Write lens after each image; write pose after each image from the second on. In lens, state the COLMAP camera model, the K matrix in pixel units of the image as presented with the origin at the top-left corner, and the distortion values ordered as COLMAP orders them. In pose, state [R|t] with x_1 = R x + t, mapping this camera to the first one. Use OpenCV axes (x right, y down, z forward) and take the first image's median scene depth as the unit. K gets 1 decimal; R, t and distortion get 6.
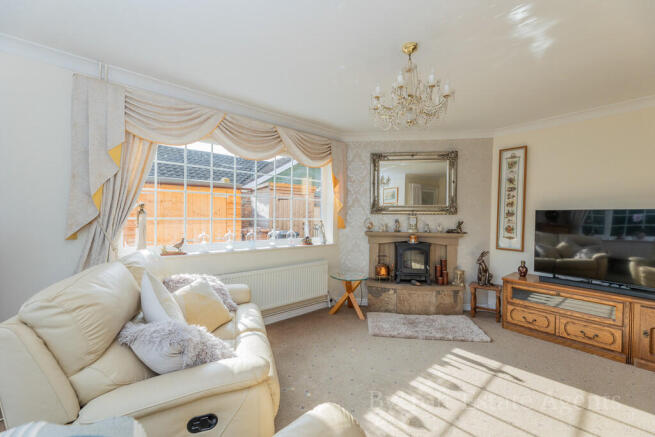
lens RADIAL K [[265.3, 0, 330.0], [0, 265.3, 217.9], [0, 0, 1]] dist [-0.003370, -0.000375]
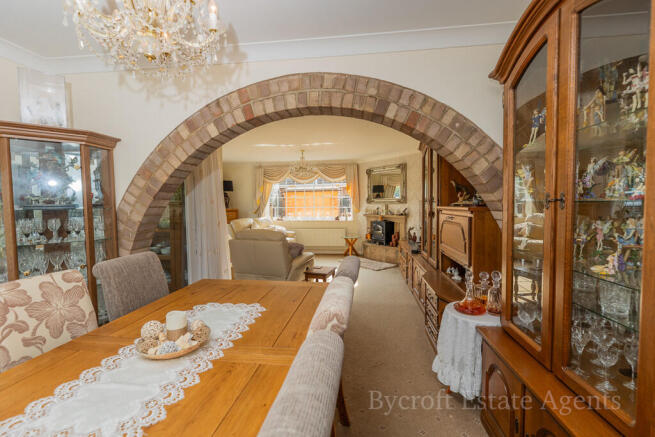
lens RADIAL K [[301.3, 0, 326.9], [0, 301.3, 219.9], [0, 0, 1]] dist [-0.000089, -0.000003]
pose [[0.666364, 0.021954, -0.745303, 1.745483], [0.010198, 0.999205, 0.038551, 0.012427], [0.745557, -0.033290, 0.665610, -0.628242]]
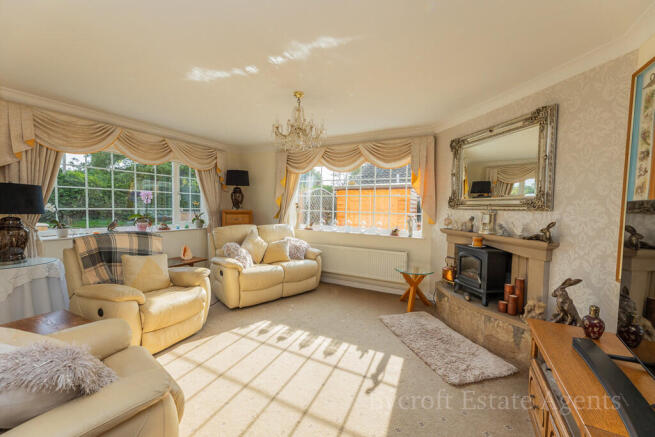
lens RADIAL K [[265.3, 0, 327.3], [0, 265.3, 217.5], [0, 0, 1]] dist [-0.003370, -0.000375]
pose [[0.350911, 0.033704, -0.935802, 1.003684], [-0.024842, 0.999335, 0.026677, -0.001114], [0.936079, 0.013886, 0.351515, 0.365998]]
